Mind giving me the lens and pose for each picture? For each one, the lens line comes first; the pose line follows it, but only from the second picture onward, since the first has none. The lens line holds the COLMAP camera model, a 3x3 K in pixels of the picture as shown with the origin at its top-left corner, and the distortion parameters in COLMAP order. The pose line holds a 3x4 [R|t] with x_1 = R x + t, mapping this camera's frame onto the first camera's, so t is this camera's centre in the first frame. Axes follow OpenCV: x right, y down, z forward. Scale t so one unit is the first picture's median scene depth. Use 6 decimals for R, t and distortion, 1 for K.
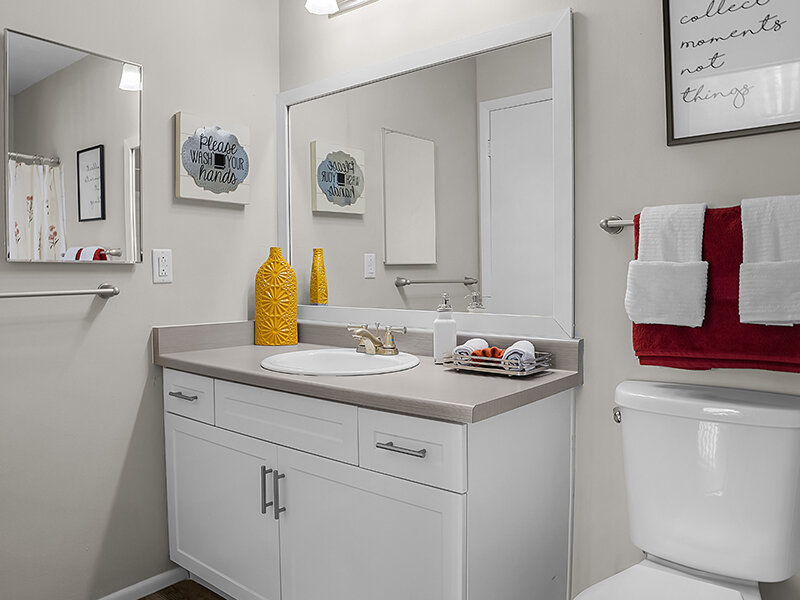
lens RADIAL K [[596.9, 0, 400.0], [0, 596.9, 300.0], [0, 0, 1]] dist [-0.090162, 0.041651]
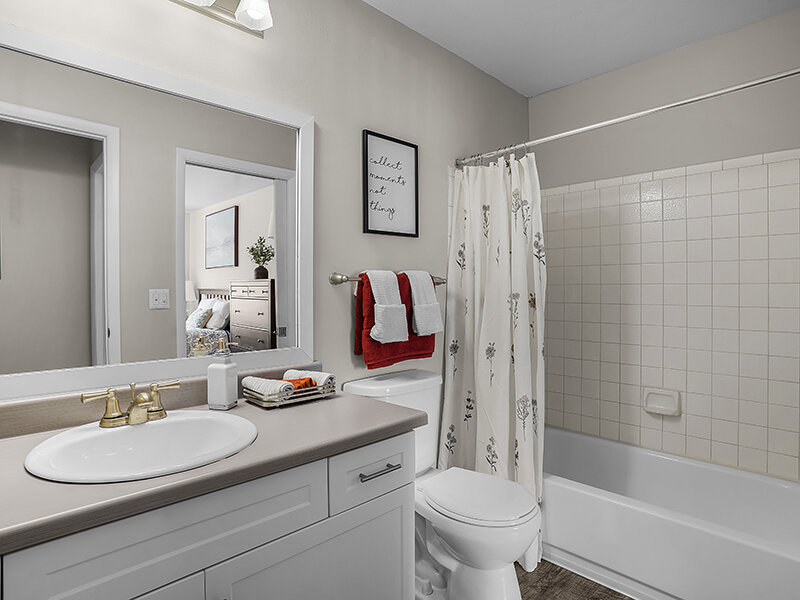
lens RADIAL K [[446.7, 0, 400.0], [0, 446.7, 300.0], [0, 0, 1]] dist [-0.050521, 0.002871]
pose [[0.119782, -0.015296, 0.992682, -0.802465], [0.041321, 0.999092, 0.010408, -0.090021], [-0.991940, 0.039771, 0.120305, 0.789790]]
